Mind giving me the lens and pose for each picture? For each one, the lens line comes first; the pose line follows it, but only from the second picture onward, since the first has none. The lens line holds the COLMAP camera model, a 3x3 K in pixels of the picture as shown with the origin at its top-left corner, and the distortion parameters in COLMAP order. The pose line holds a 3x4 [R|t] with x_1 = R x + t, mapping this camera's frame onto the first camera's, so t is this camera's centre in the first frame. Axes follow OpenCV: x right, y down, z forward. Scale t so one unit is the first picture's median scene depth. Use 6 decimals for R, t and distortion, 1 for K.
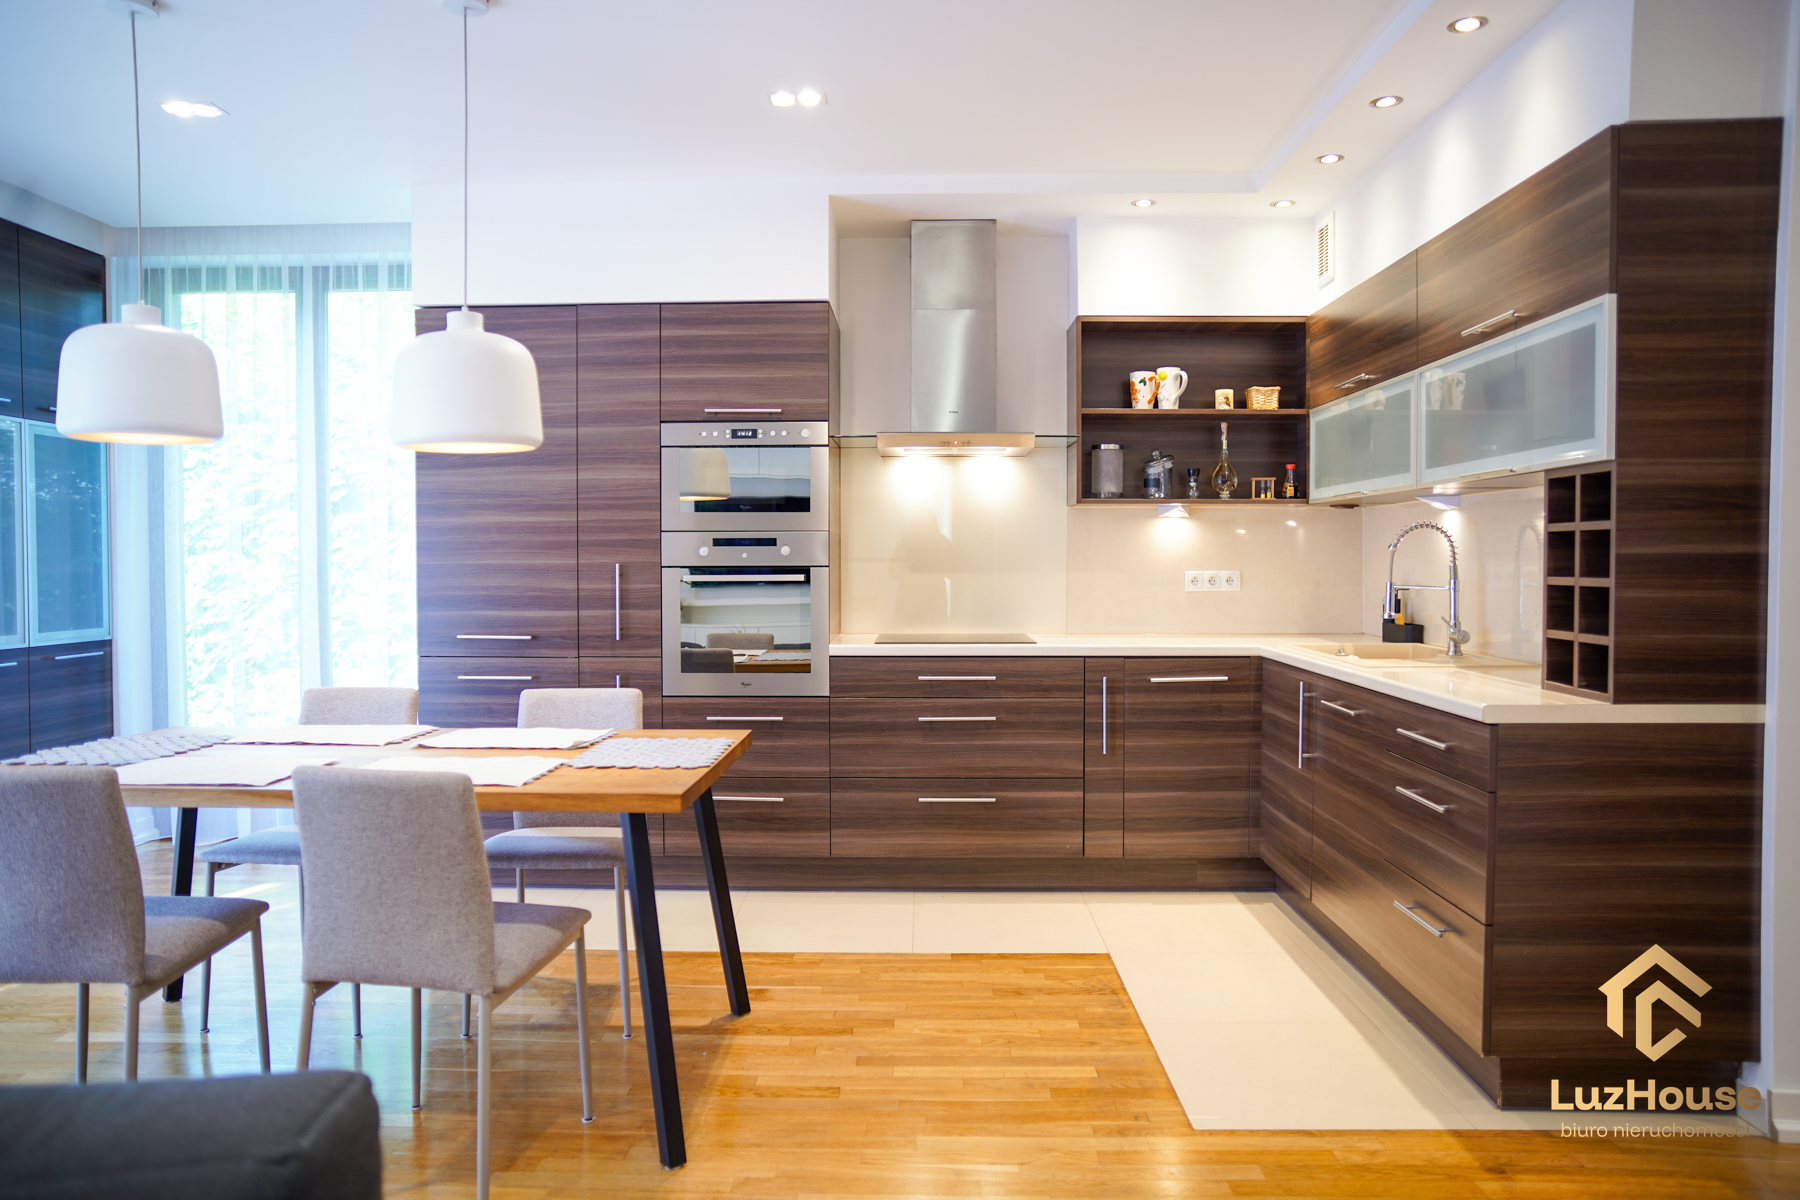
lens RADIAL K [[1226.8, 0, 900.0], [0, 1226.8, 600.0], [0, 0, 1]] dist [-0.090876, 0.080707]
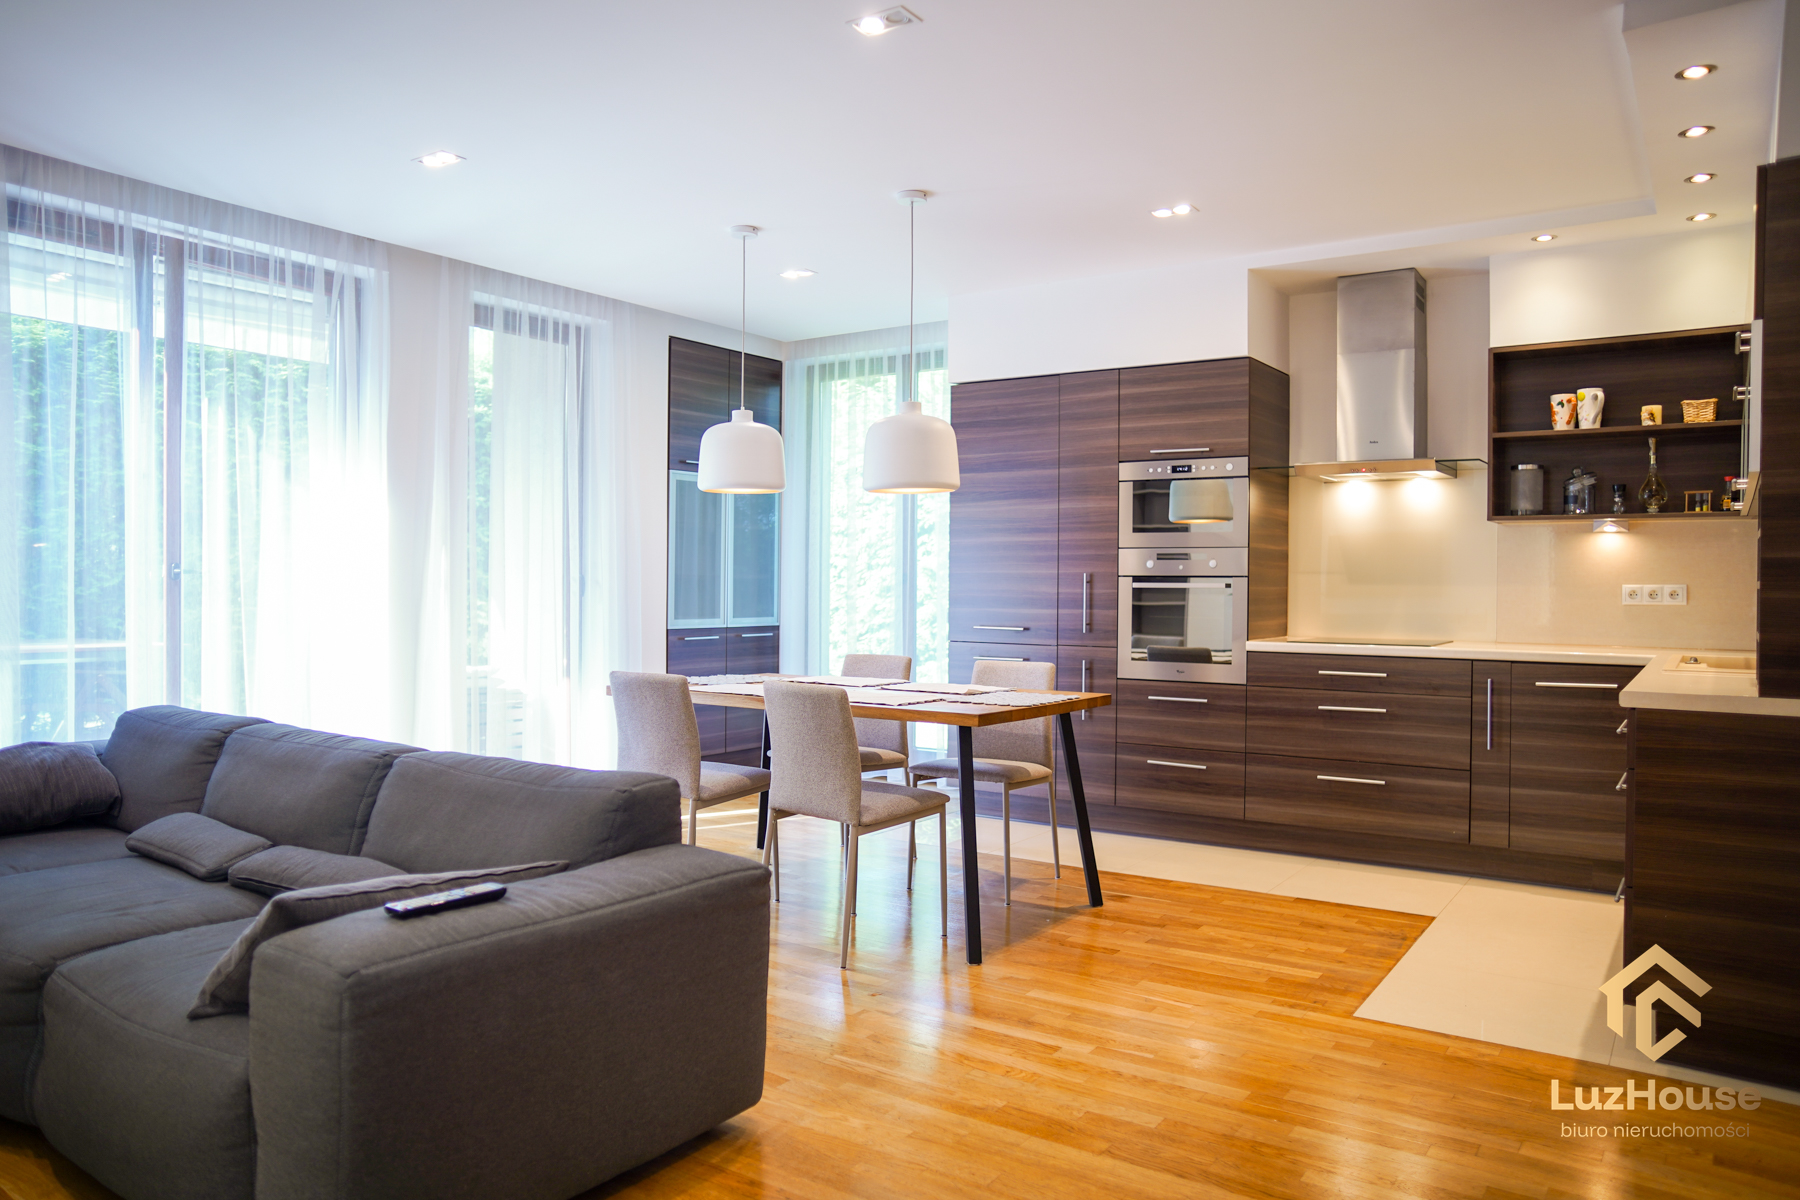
lens RADIAL K [[1226.8, 0, 900.0], [0, 1226.8, 600.0], [0, 0, 1]] dist [-0.090876, 0.080707]
pose [[0.840907, 0.015276, -0.540964, 0.301648], [-0.025623, 0.999604, -0.011602, 0.018163], [0.540573, 0.023617, 0.840966, -0.188523]]
